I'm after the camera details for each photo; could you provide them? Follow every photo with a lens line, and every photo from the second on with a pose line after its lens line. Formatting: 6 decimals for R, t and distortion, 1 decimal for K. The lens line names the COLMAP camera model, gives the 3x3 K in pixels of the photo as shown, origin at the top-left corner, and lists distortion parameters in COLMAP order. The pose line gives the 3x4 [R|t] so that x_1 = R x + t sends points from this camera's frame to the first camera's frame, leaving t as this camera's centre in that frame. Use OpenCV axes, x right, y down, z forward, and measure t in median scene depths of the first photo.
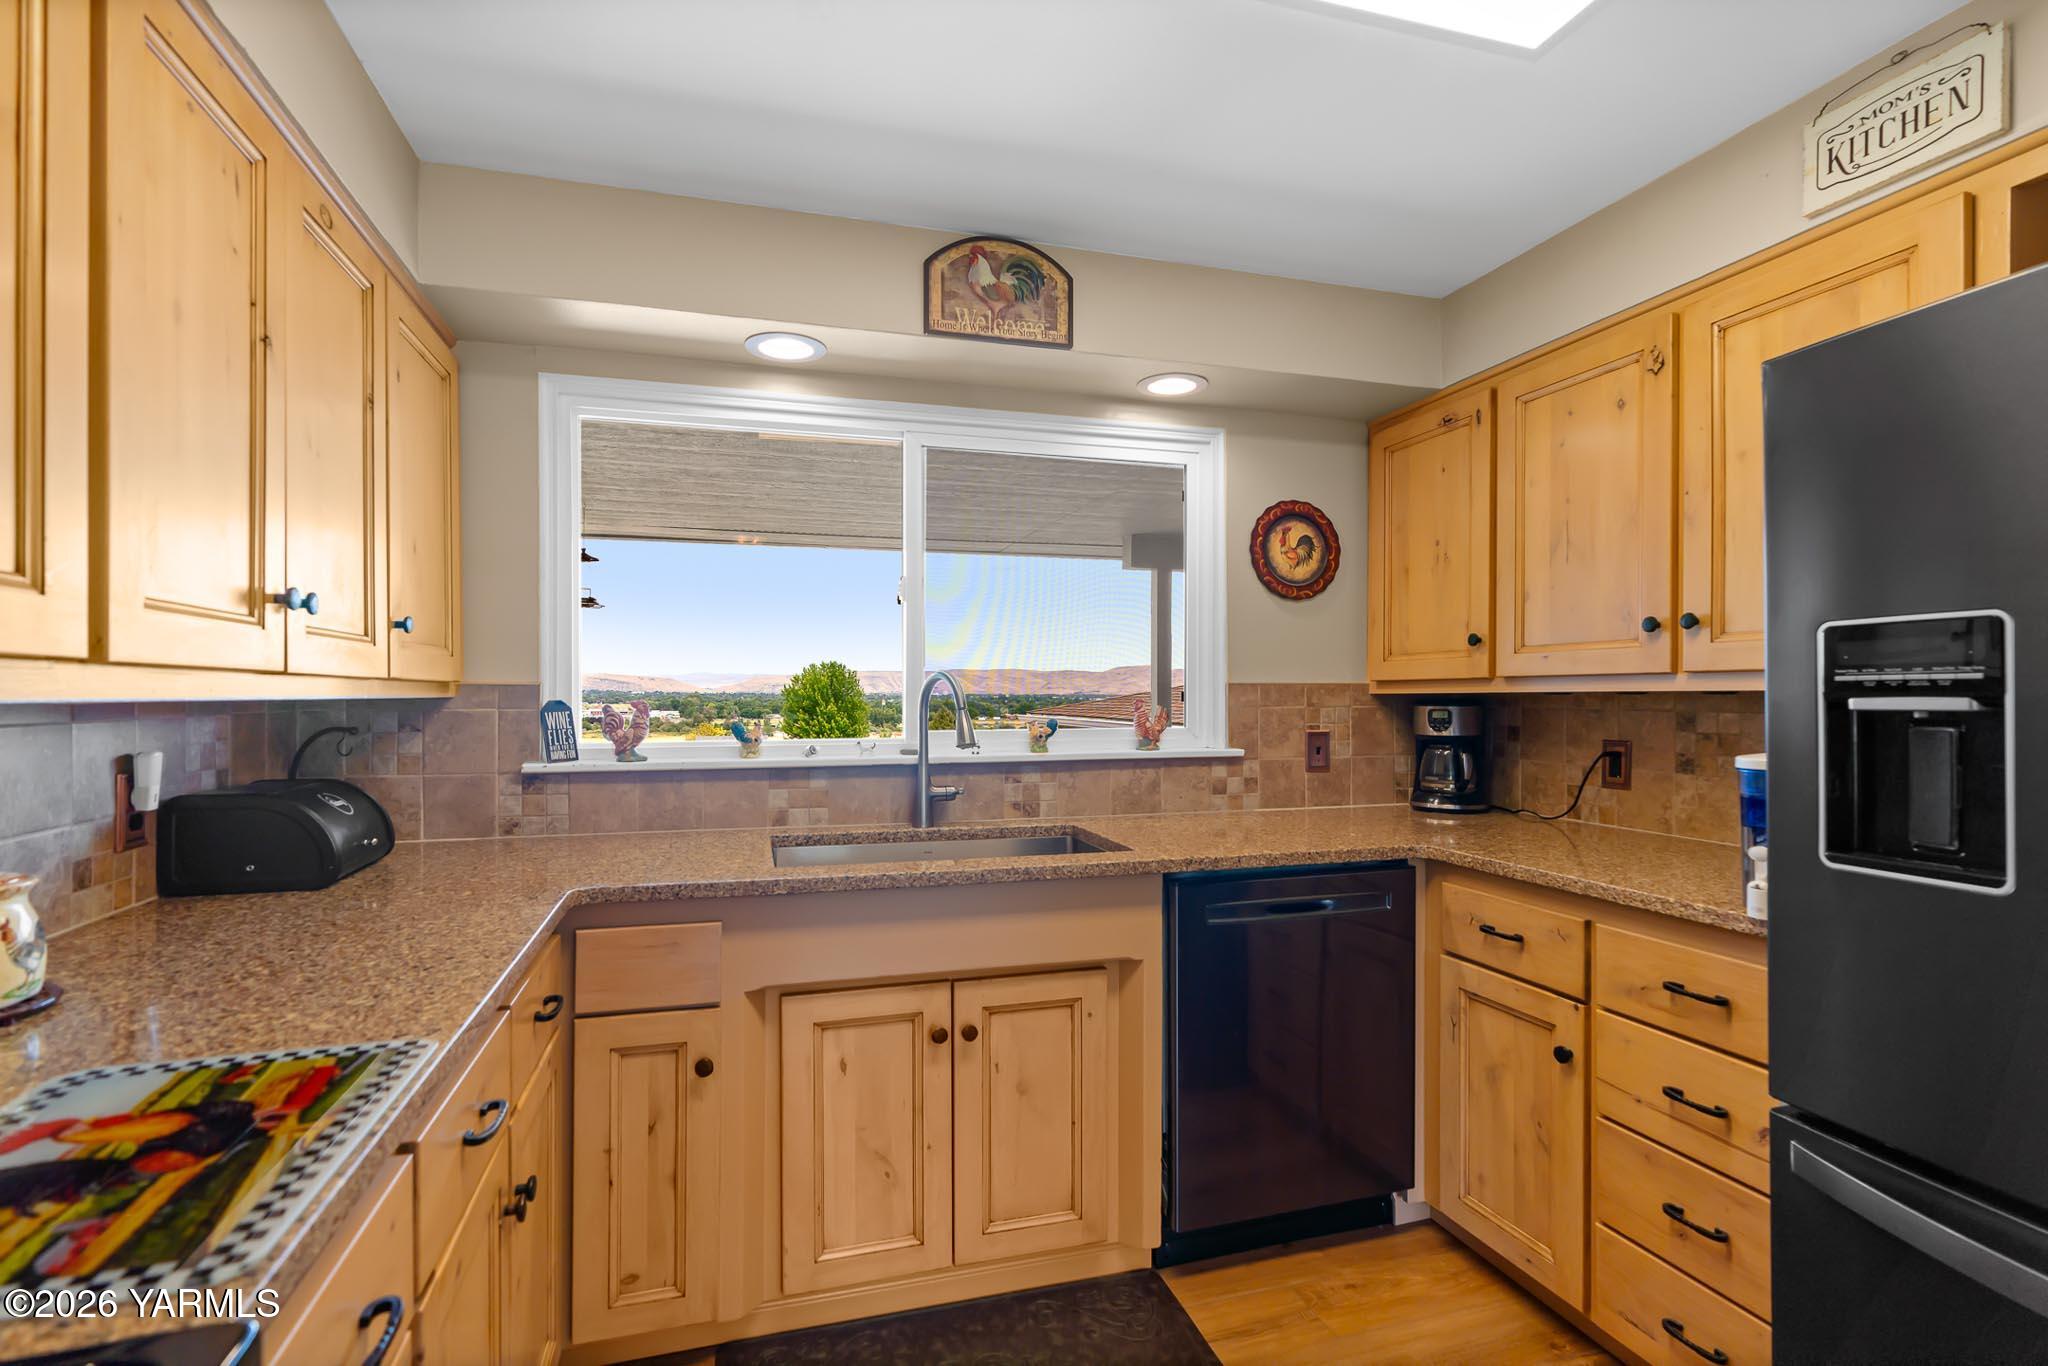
lens RADIAL K [[899.3, 0, 1034.7], [0, 899.3, 694.2], [0, 0, 1]] dist [-0.014548, 0.000460]
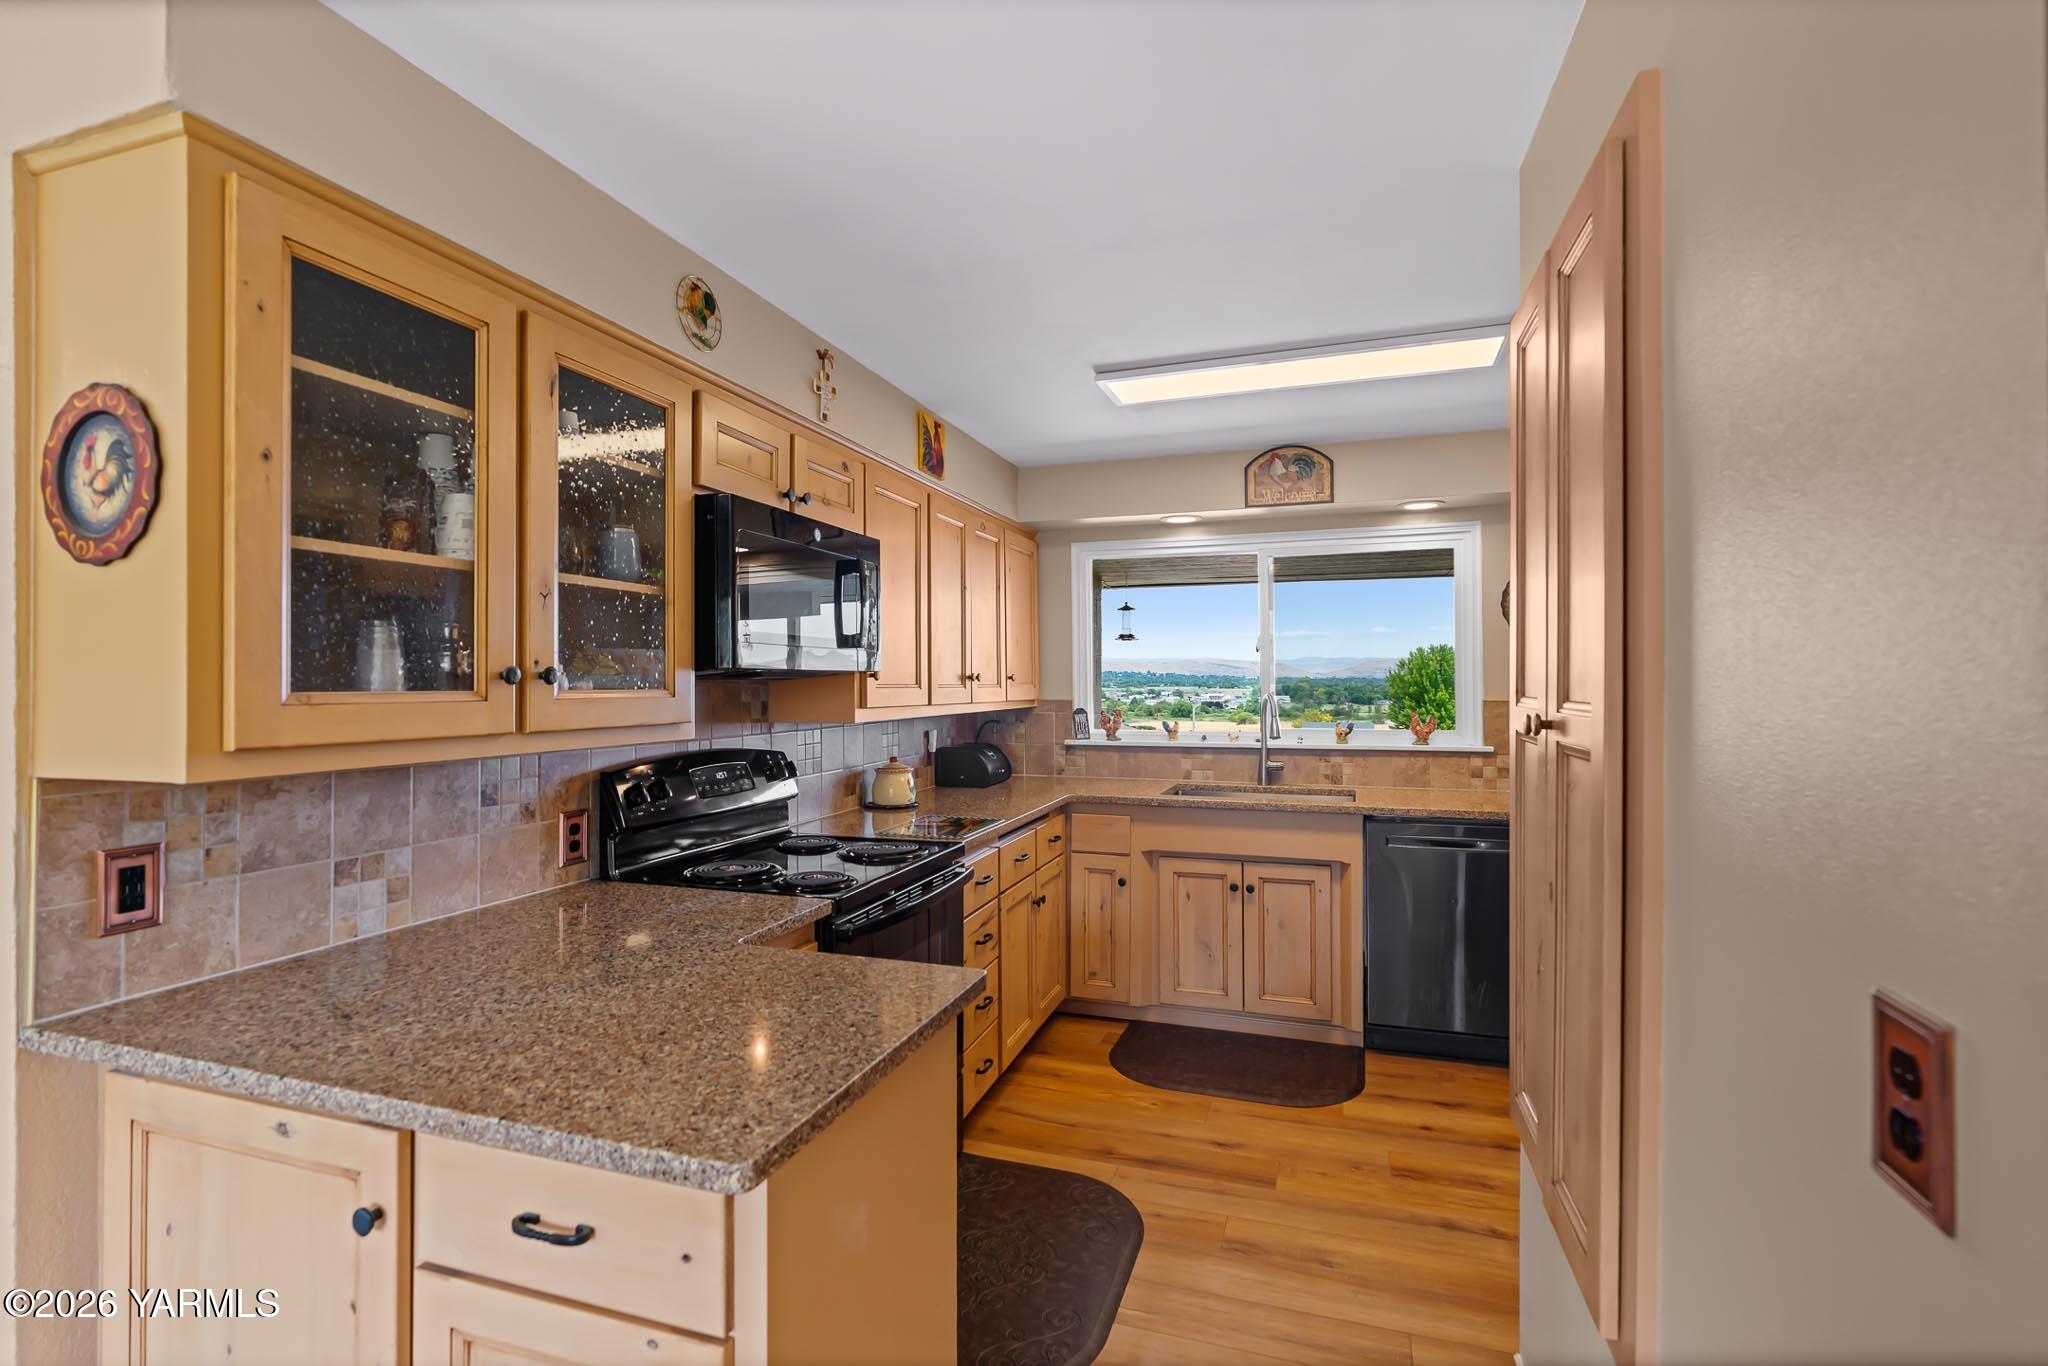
lens RADIAL K [[1046.8, 0, 1025.2], [0, 1046.8, 673.5], [0, 0, 1]] dist [0.000237, -0.000062]
pose [[0.790080, -0.005689, -0.612977, 0.793128], [0.006422, 0.999979, -0.001003, -0.069266], [0.612970, -0.003144, 0.790100, -0.906621]]
